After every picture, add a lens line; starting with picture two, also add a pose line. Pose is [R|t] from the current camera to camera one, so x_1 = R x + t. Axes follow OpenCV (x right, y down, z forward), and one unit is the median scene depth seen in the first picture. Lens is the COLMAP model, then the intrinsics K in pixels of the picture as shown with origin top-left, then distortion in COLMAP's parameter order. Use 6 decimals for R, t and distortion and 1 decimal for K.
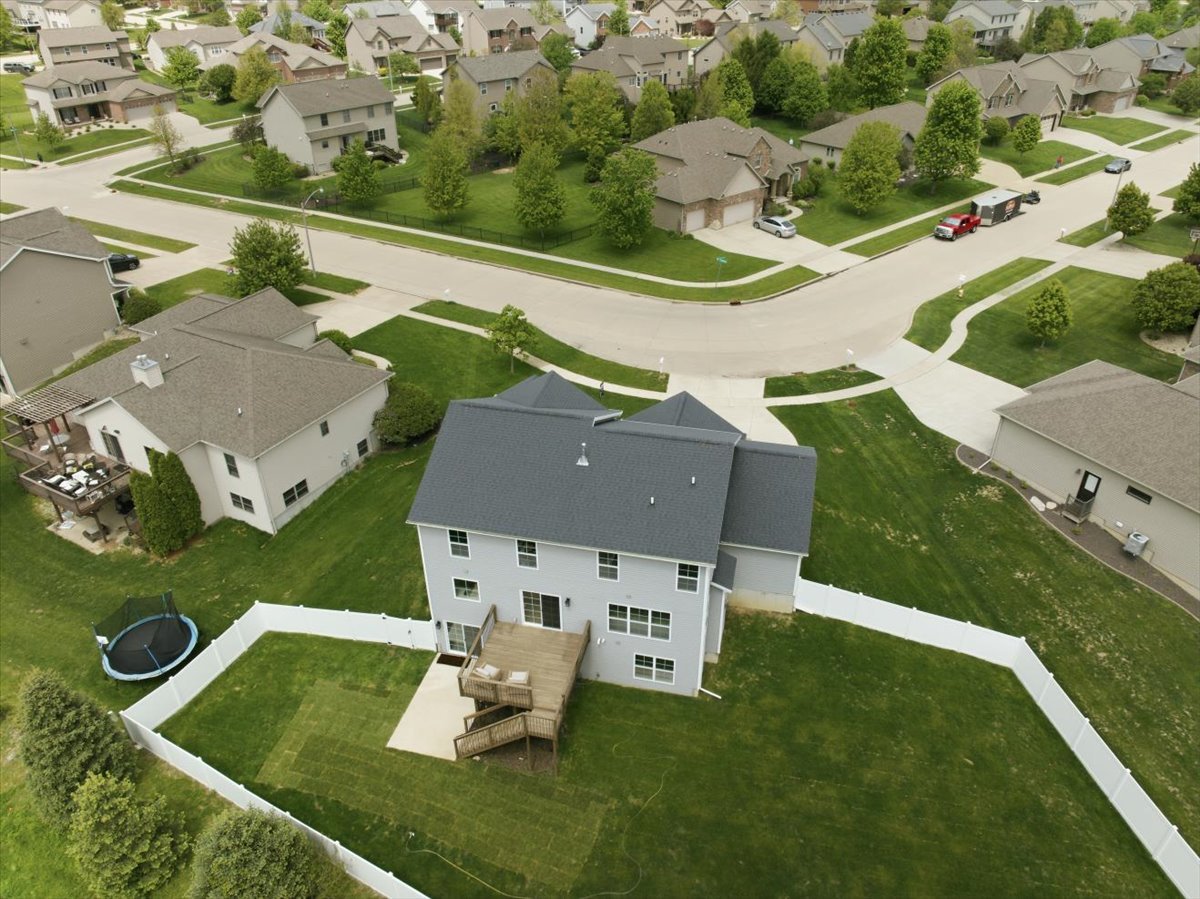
lens RADIAL K [[845.4, 0, 604.0], [0, 845.4, 451.6], [0, 0, 1]] dist [-0.042241, 0.009228]
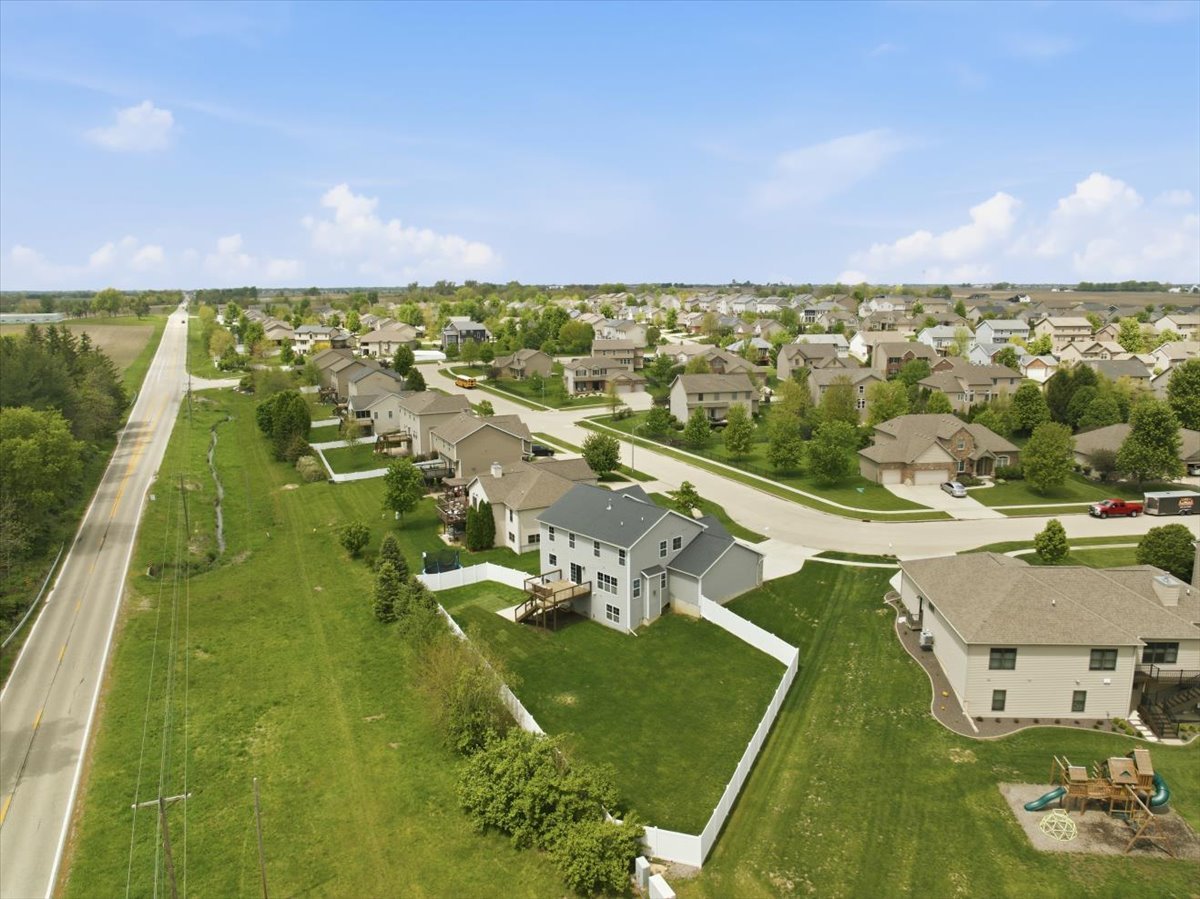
lens RADIAL K [[845.4, 0, 599.7], [0, 845.4, 442.0], [0, 0, 1]] dist [-0.042241, 0.009228]
pose [[0.817235, 0.103848, -0.566871, 0.492911], [-0.304142, 0.913216, -0.271173, 0.191006], [0.489515, 0.394021, 0.777896, -0.323596]]
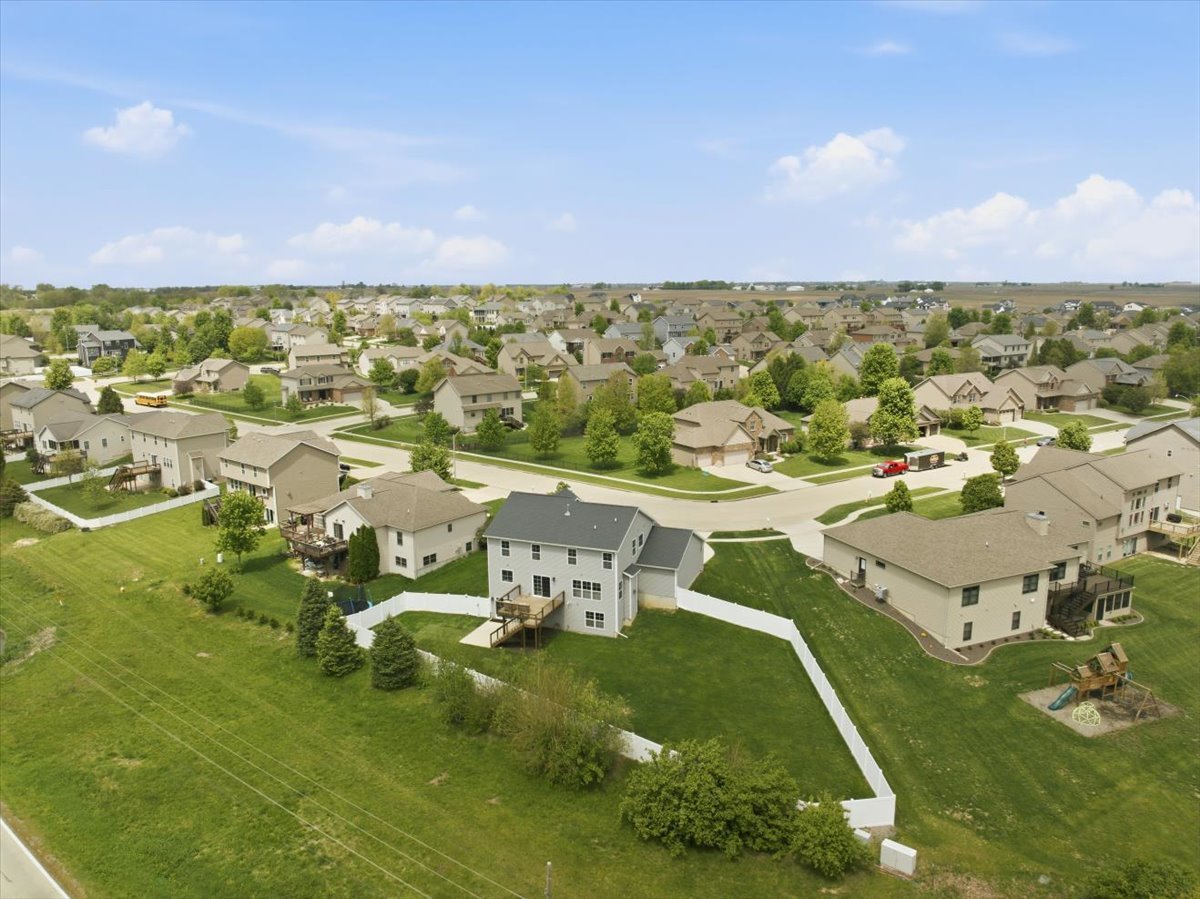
lens RADIAL K [[845.4, 0, 603.0], [0, 845.4, 449.4], [0, 0, 1]] dist [-0.042241, 0.009228]
pose [[0.987647, 0.027995, -0.154171, 0.161336], [-0.081453, 0.932252, -0.352520, 0.251860], [0.133857, 0.360724, 0.923017, -0.417215]]
